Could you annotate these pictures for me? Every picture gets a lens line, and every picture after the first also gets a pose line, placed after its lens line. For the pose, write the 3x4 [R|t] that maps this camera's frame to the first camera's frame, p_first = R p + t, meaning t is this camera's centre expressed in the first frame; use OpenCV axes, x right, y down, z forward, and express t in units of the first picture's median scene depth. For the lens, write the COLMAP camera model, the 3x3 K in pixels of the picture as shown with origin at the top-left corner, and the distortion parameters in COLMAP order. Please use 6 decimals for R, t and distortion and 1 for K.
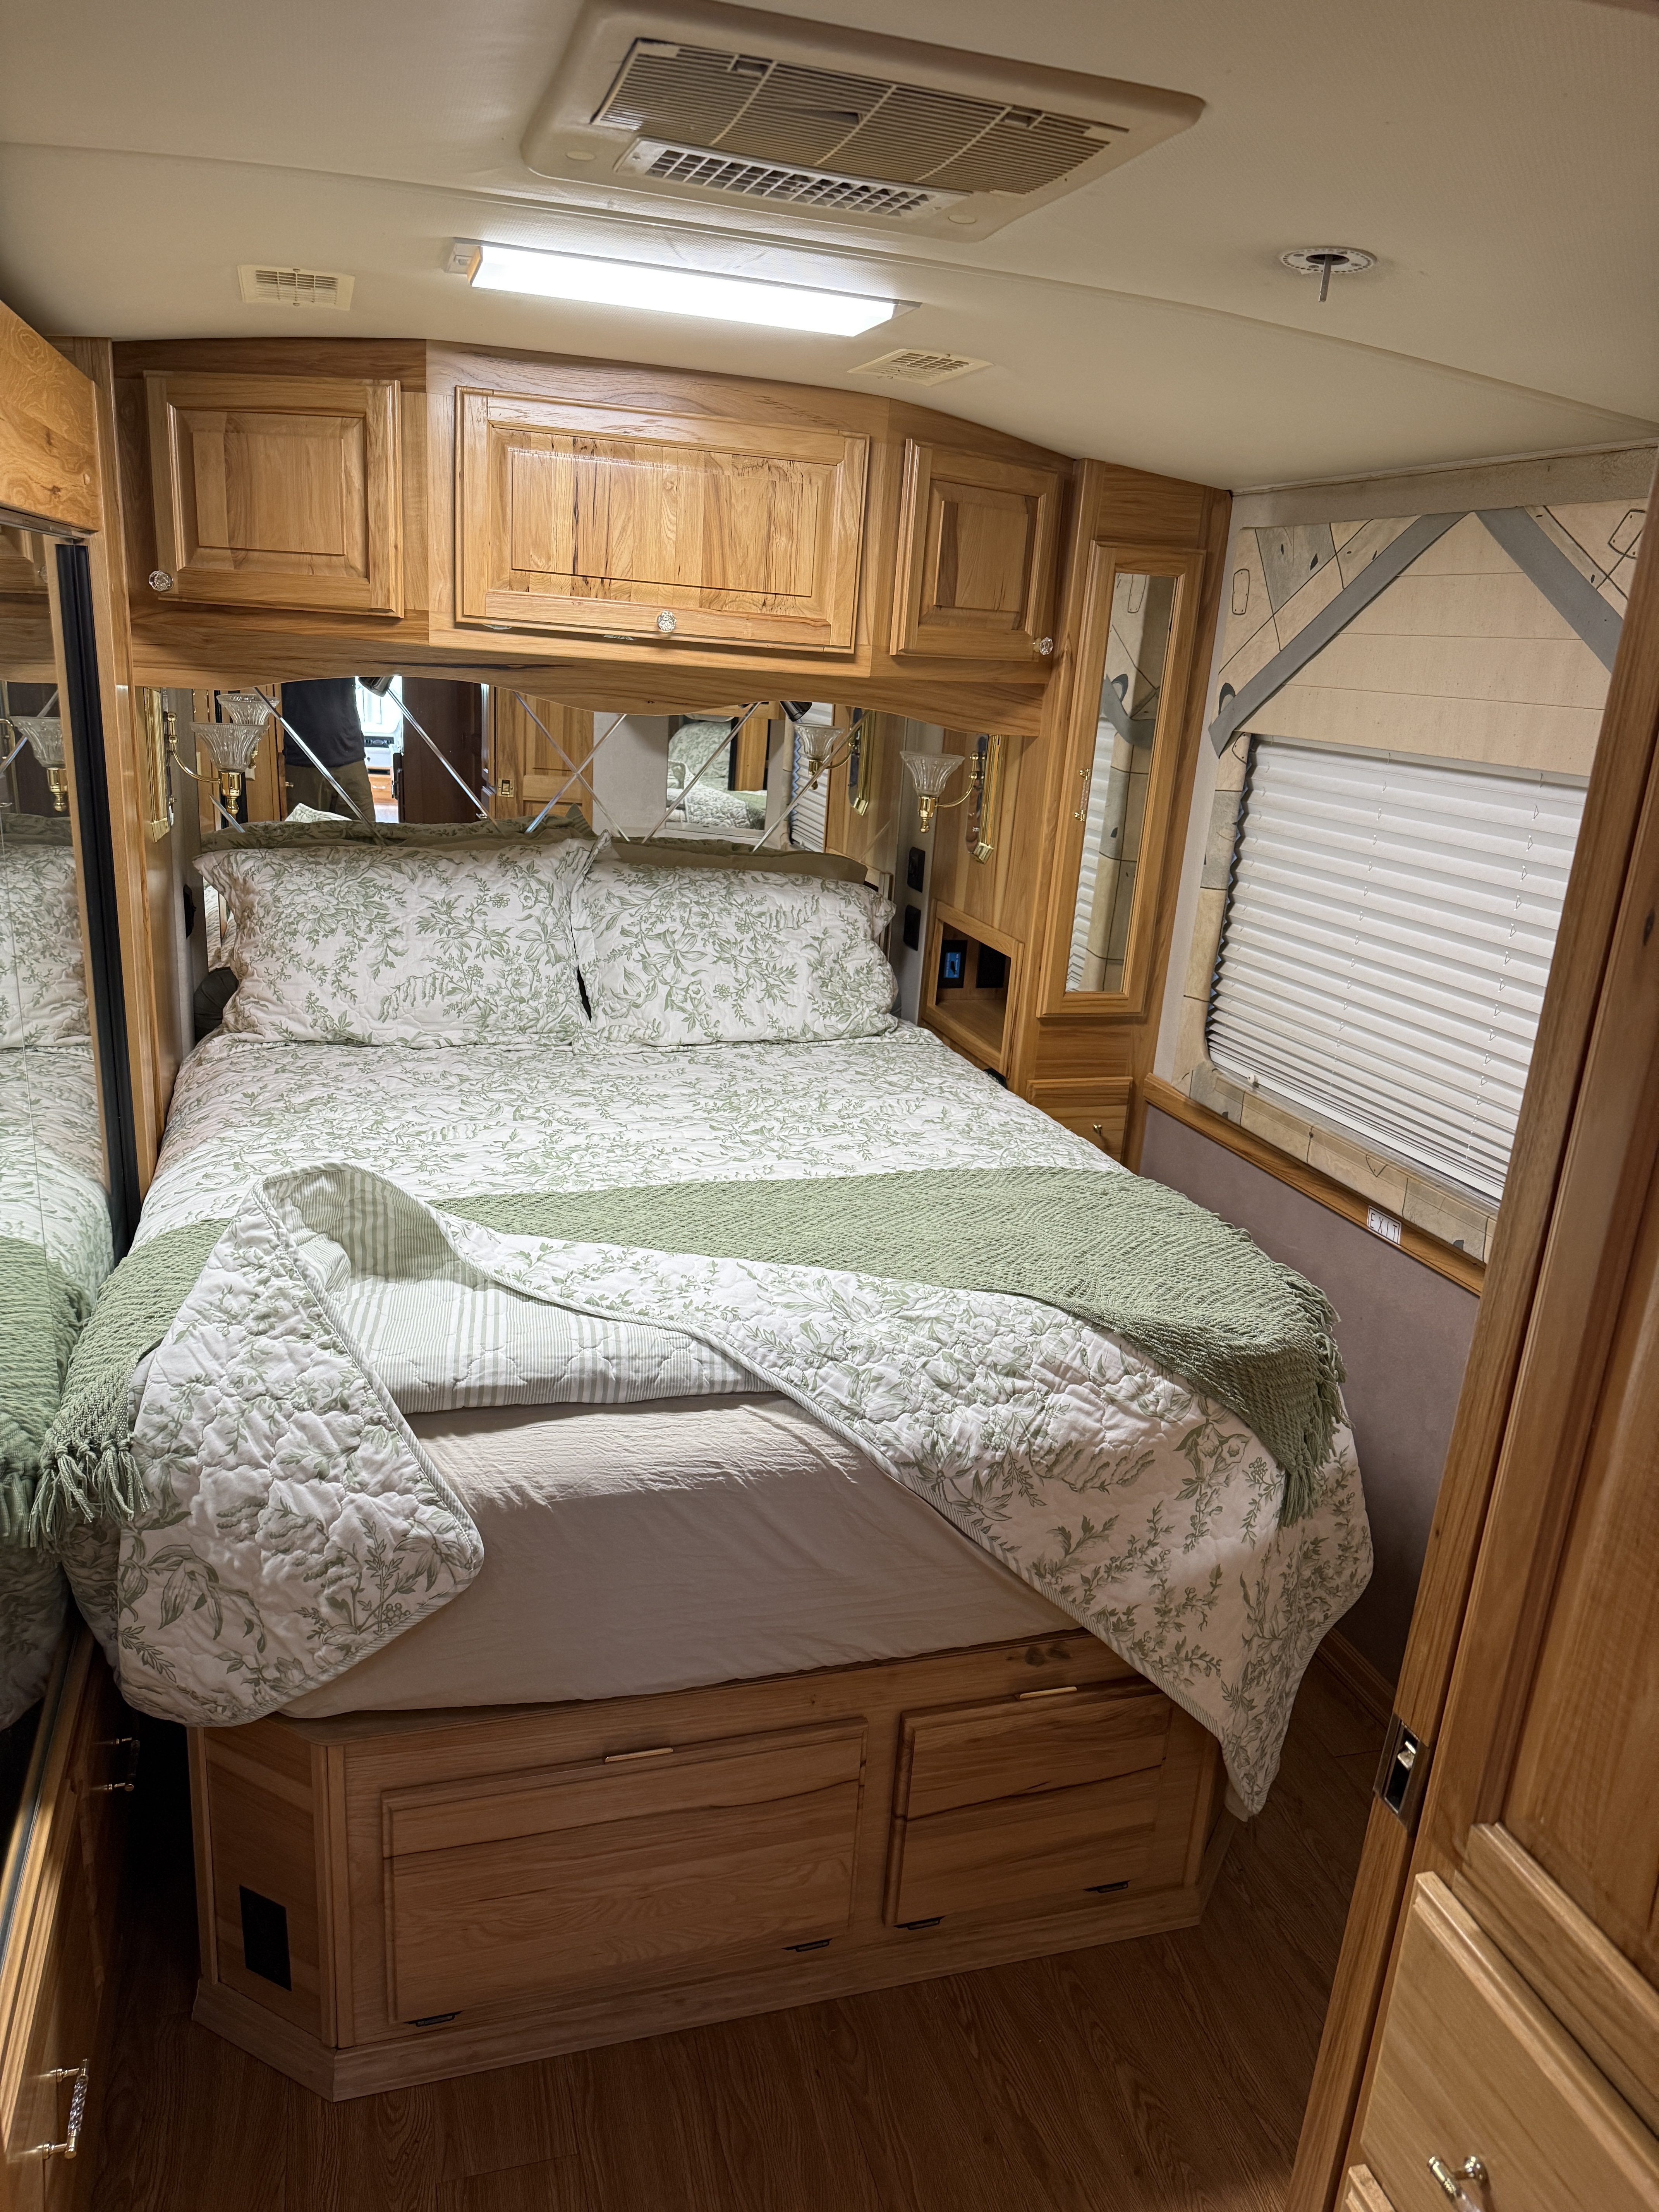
lens RADIAL K [[1552.5, 0, 829.5], [0, 1552.5, 1106.0], [0, 0, 1]] dist [0.094364, -0.129107]
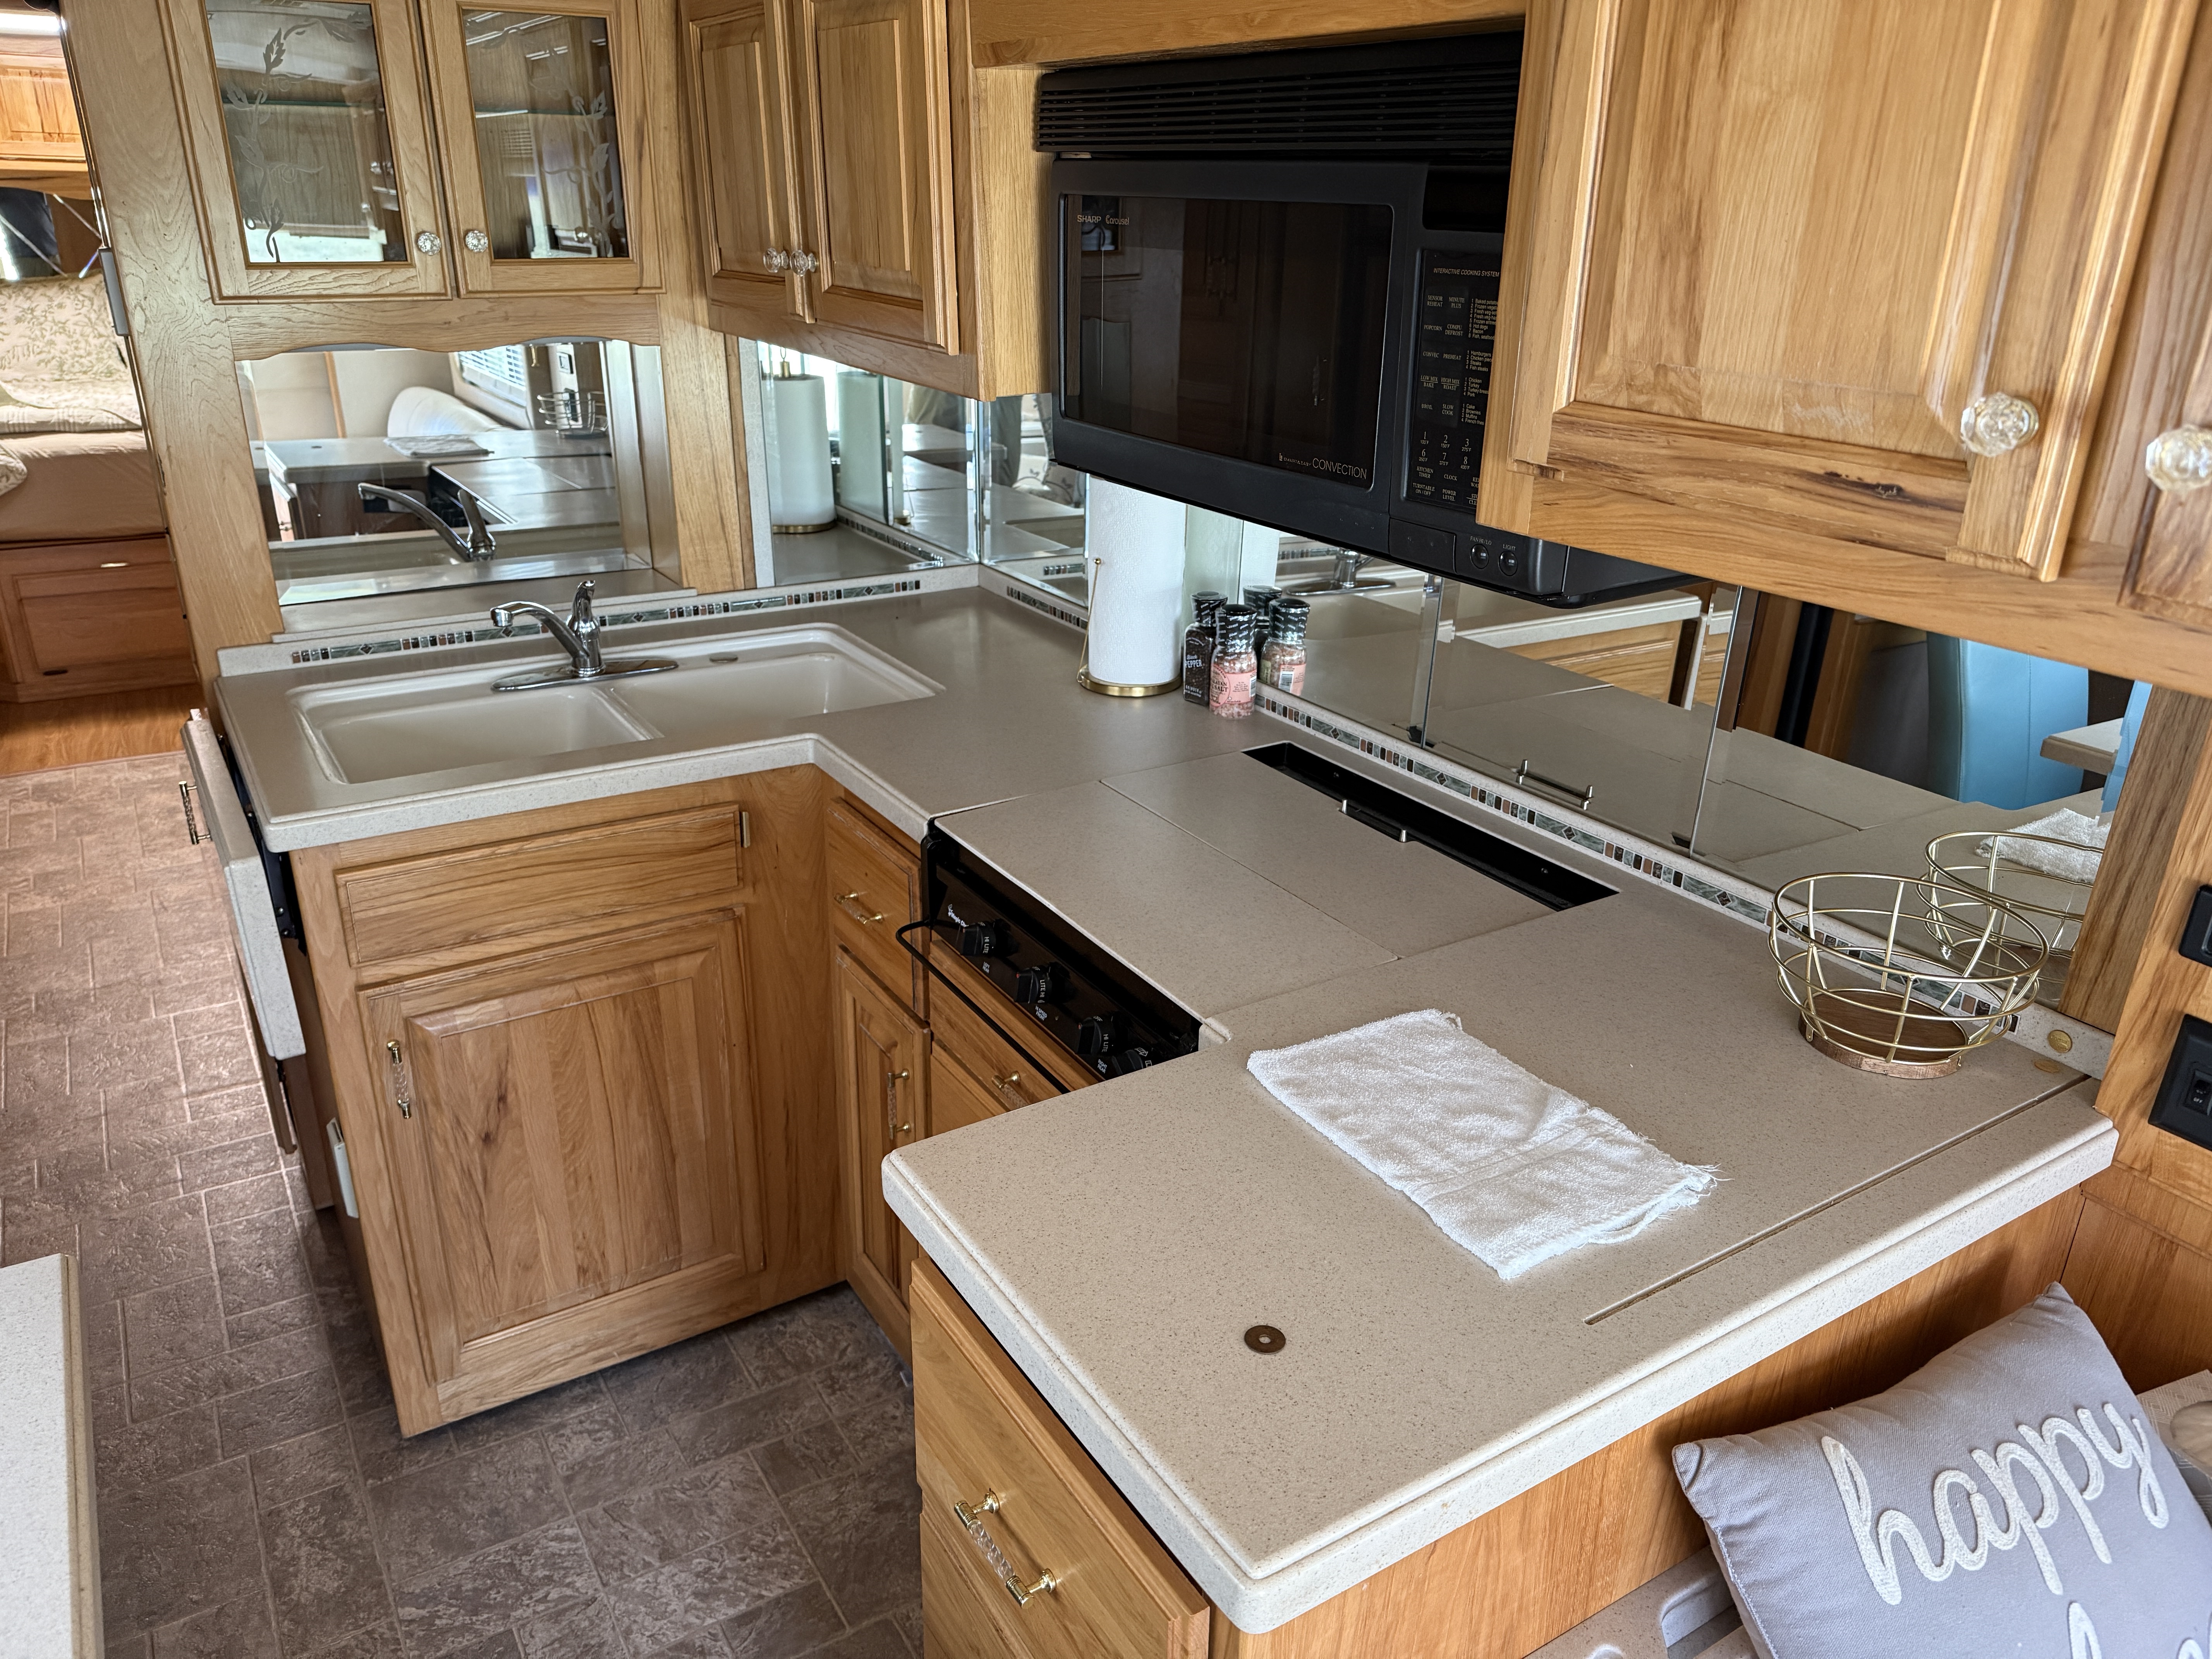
lens RADIAL K [[1576.1, 0, 1106.0], [0, 1576.1, 829.5], [0, 0, 1]] dist [-0.000239, -0.003976]
pose [[0.963061, -0.136621, 0.232054, 0.632615], [0.111242, 0.986619, 0.119197, 0.537243], [-0.245234, -0.088980, 0.965372, -1.605644]]
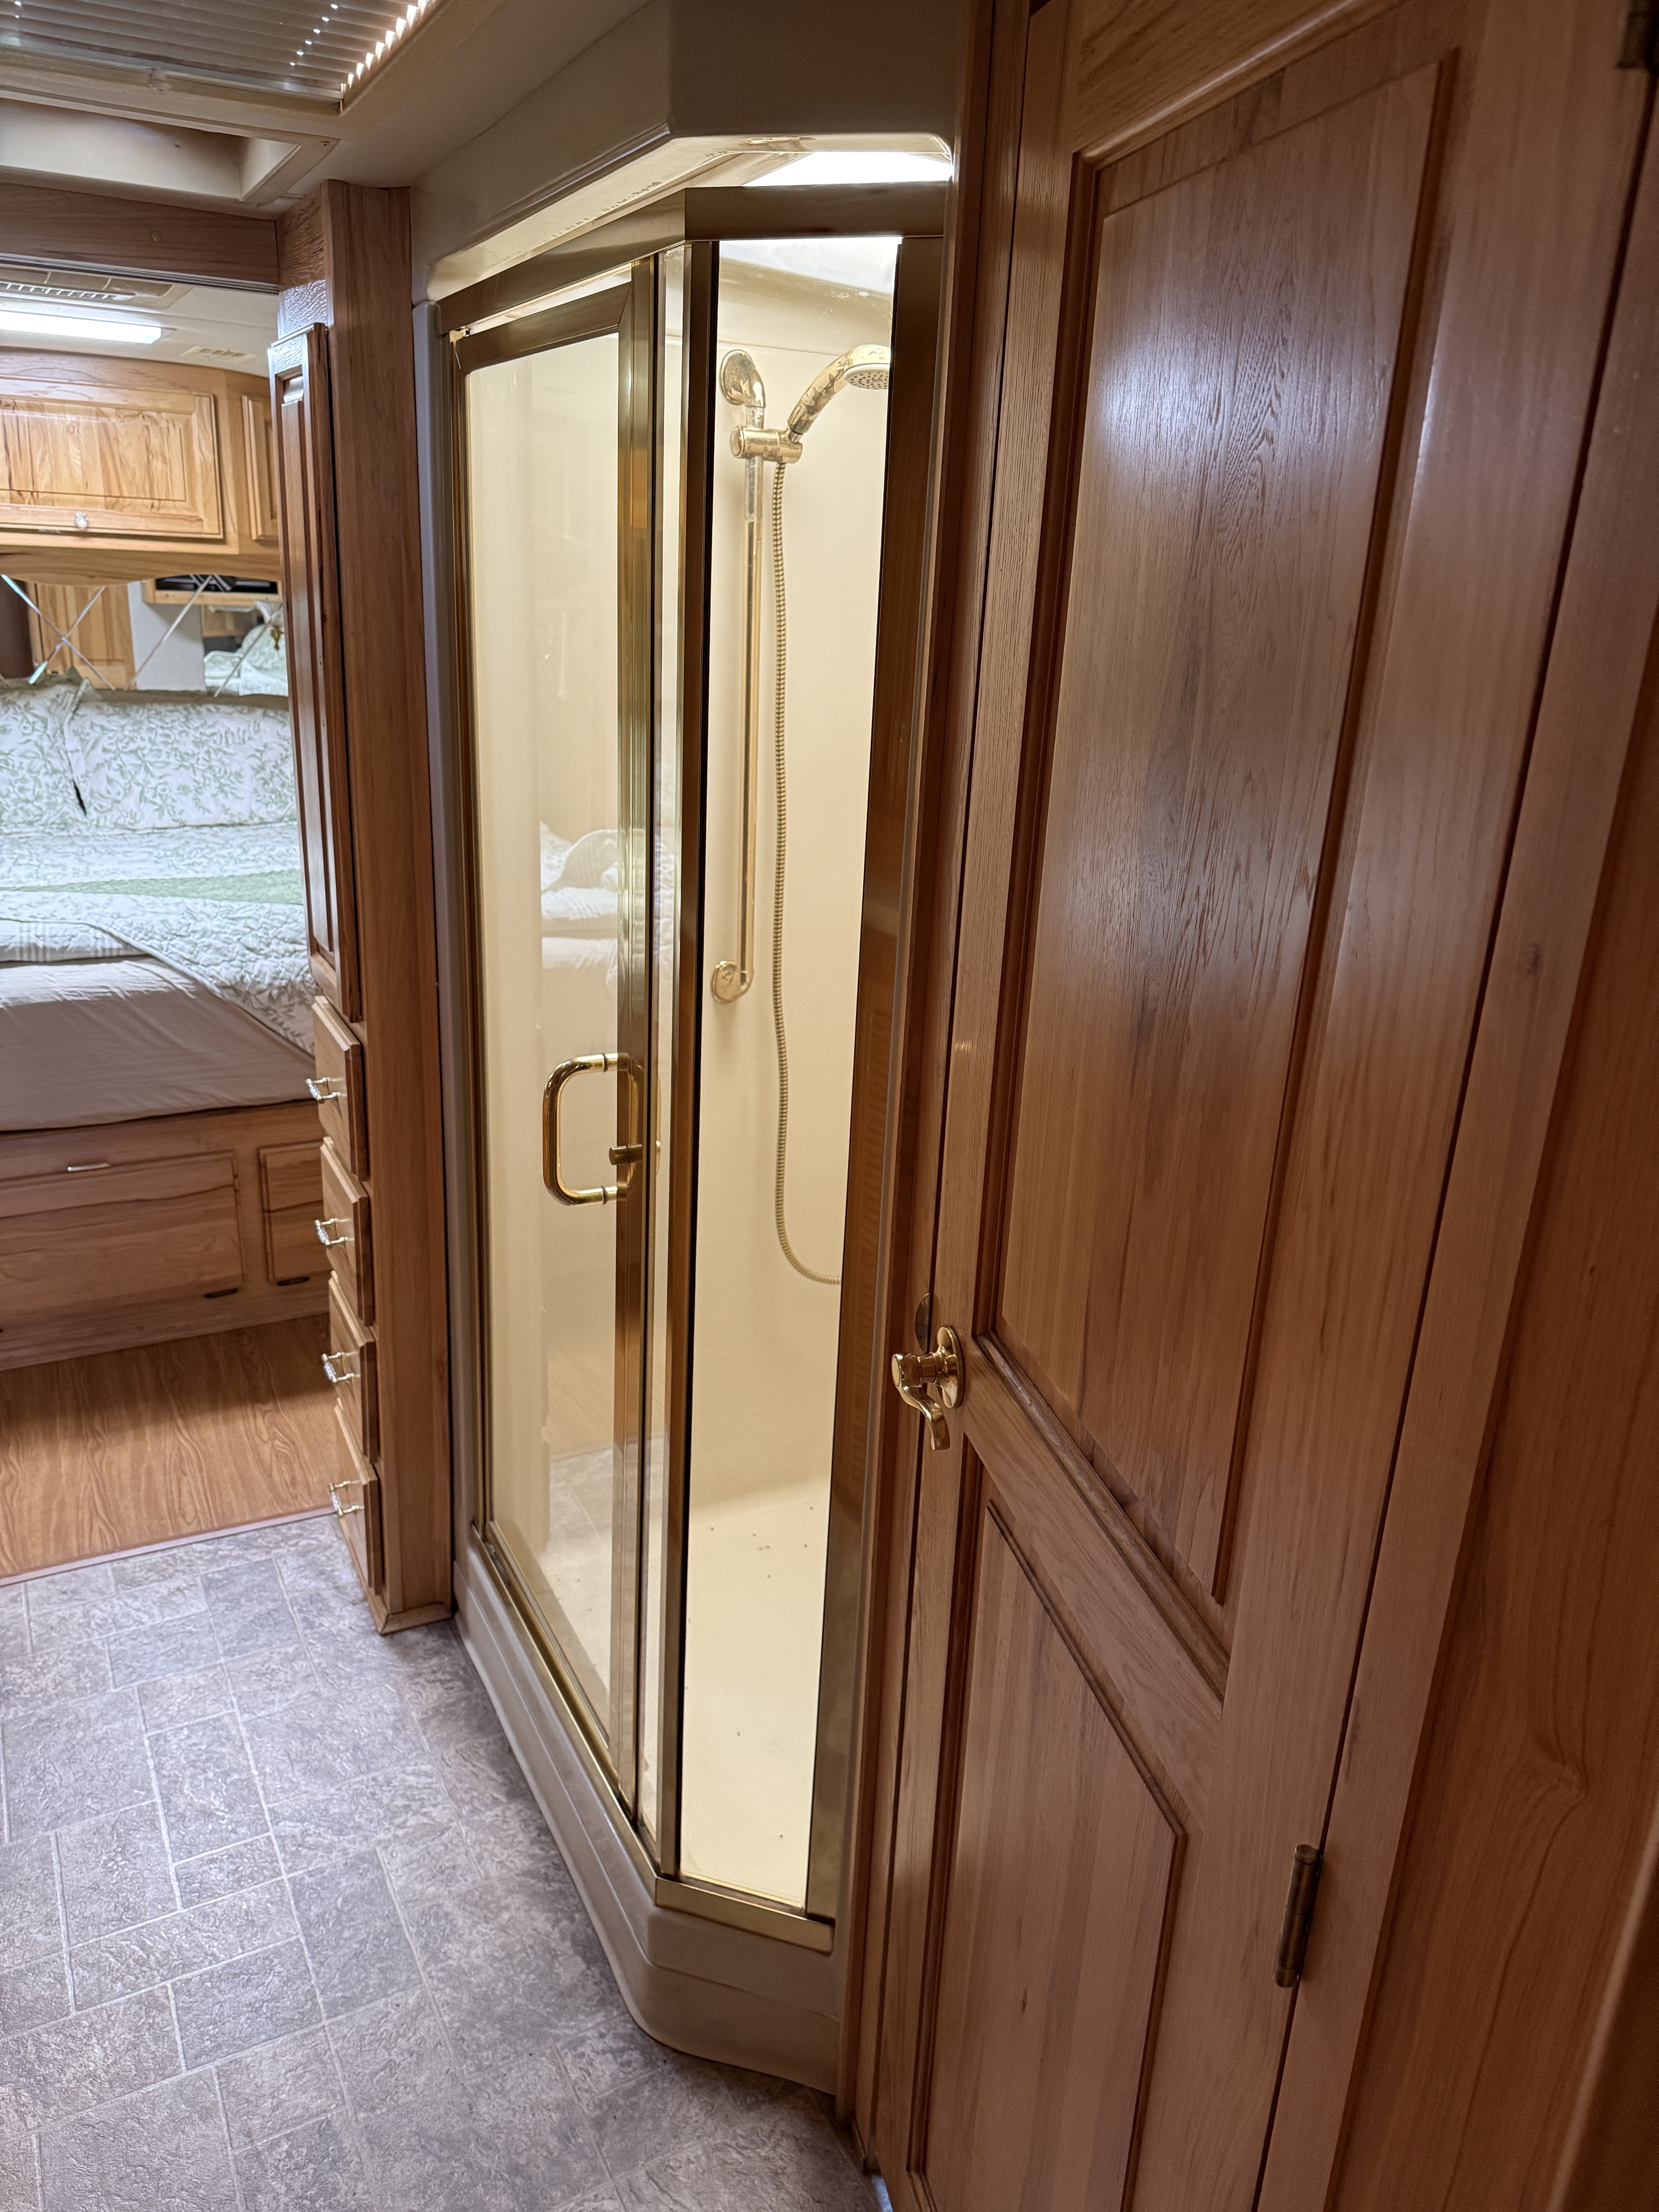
lens RADIAL K [[1547.0, 0, 830.6], [0, 1547.0, 1085.8], [0, 0, 1]] dist [-0.004432, -0.002937]
pose [[0.975722, -0.090197, 0.199579, 0.253194], [0.081001, 0.995262, 0.053786, 0.210778], [-0.203484, -0.036314, 0.978405, -0.617022]]
